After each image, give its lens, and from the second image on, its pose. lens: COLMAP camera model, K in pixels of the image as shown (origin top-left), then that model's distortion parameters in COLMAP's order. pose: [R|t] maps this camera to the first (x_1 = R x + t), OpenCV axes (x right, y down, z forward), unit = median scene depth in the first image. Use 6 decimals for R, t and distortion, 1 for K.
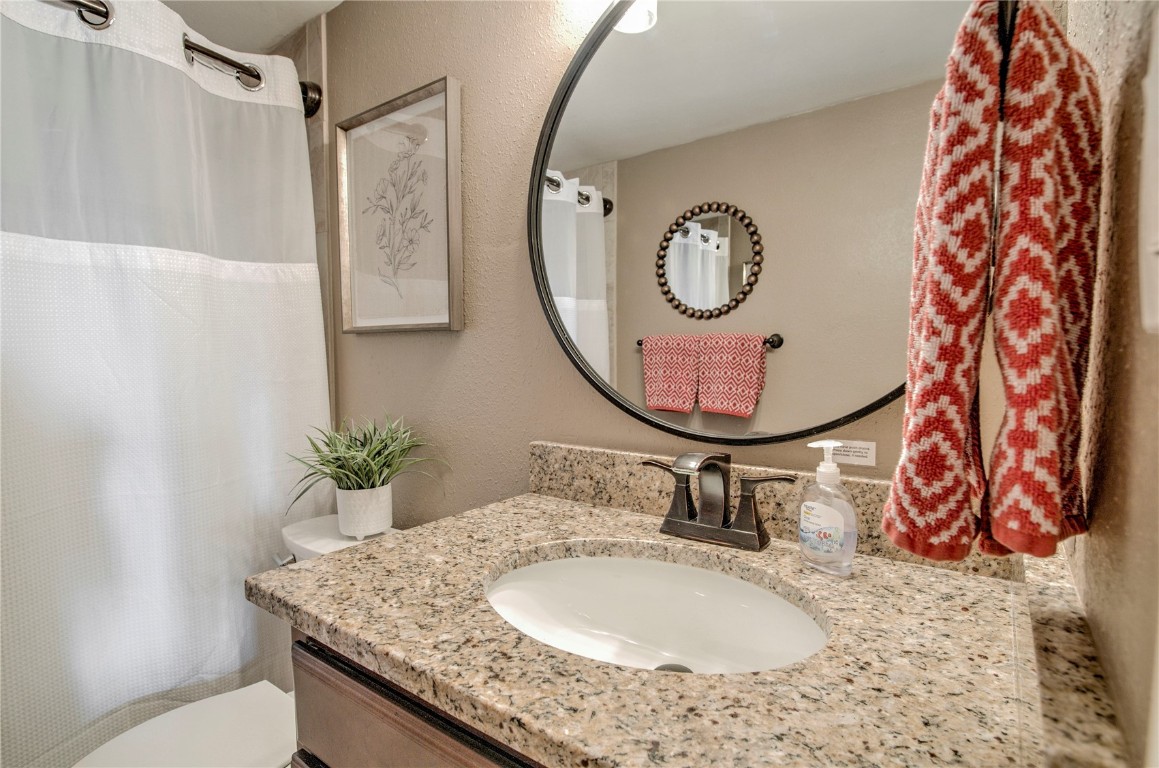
lens RADIAL K [[563.4, 0, 579.5], [0, 563.4, 384.0], [0, 0, 1]] dist [-0.001204, -0.010940]
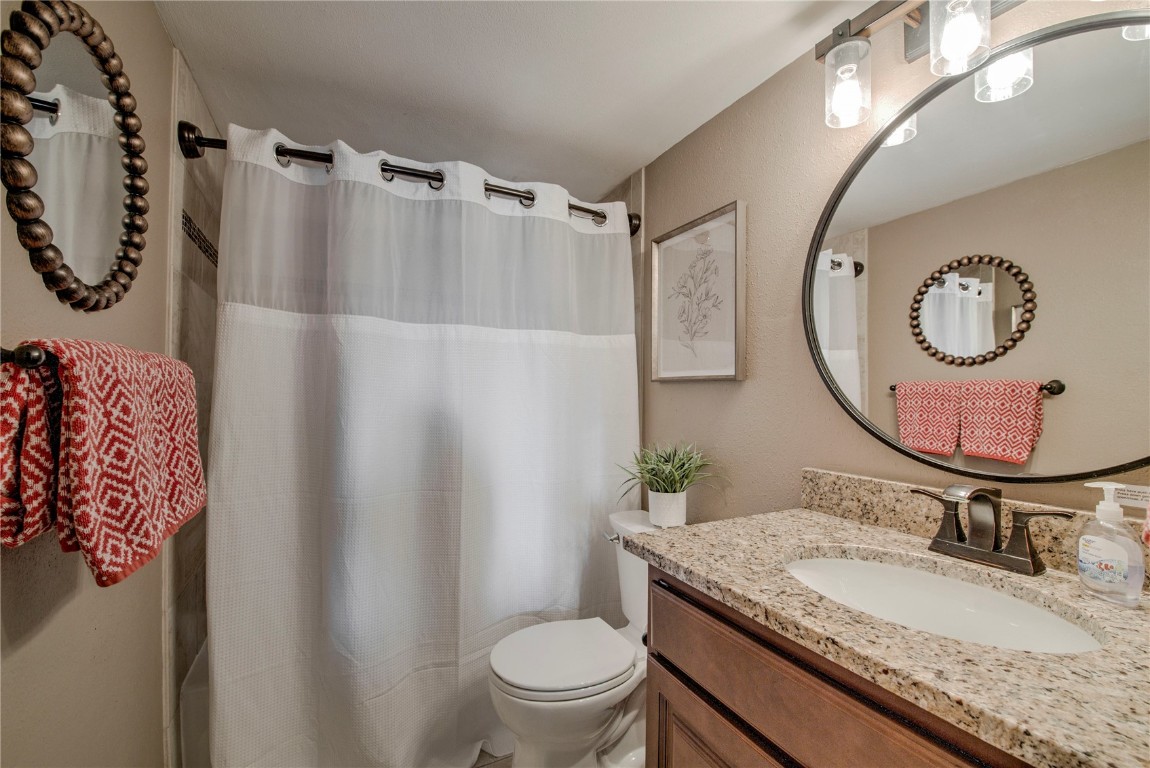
lens RADIAL K [[475.6, 0, 575.0], [0, 475.6, 384.0], [0, 0, 1]] dist [-0.022110, -0.001093]
pose [[0.890032, 0.002478, -0.455892, -0.077851], [-0.035961, 0.997251, -0.064787, 0.000914], [0.454478, 0.074056, 0.887674, -0.271998]]
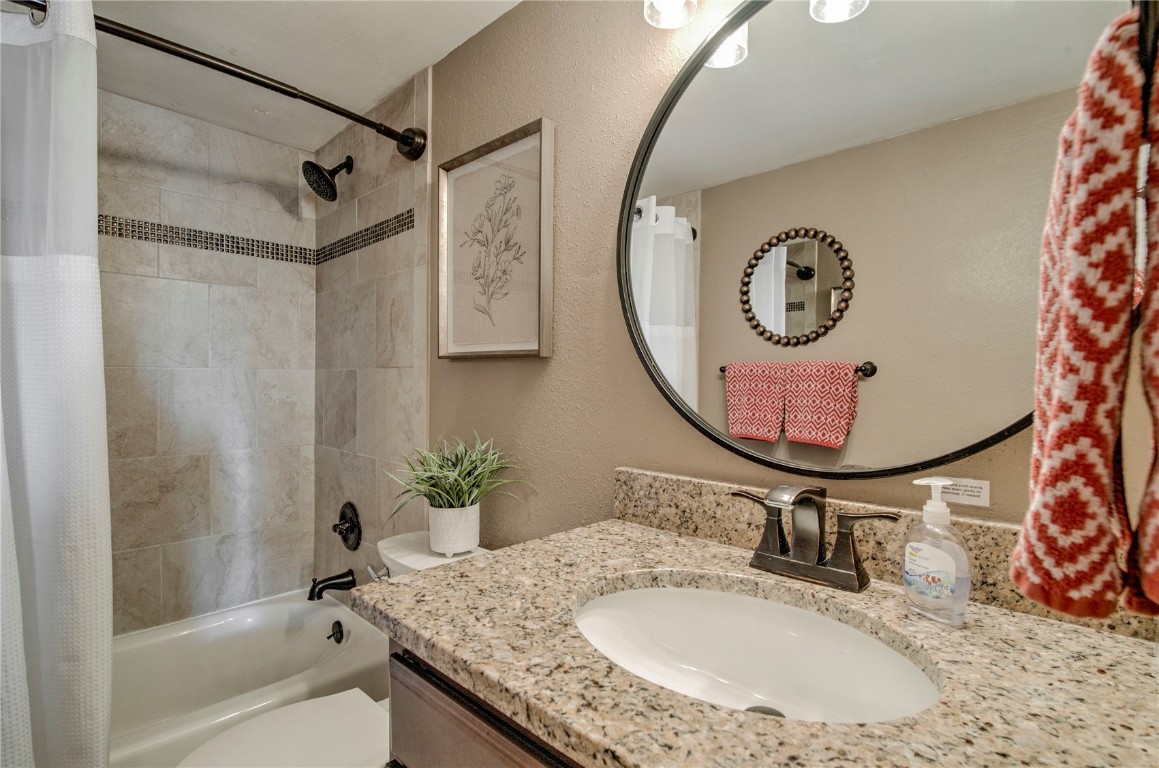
lens RADIAL K [[559.0, 0, 584.6], [0, 559.0, 380.9], [0, 0, 1]] dist [-0.003111, -0.006167]
pose [[0.991494, 0.012406, -0.129563, -0.019452], [-0.018760, 0.998674, -0.047939, -0.004859], [0.128796, 0.049962, 0.990412, -0.007787]]
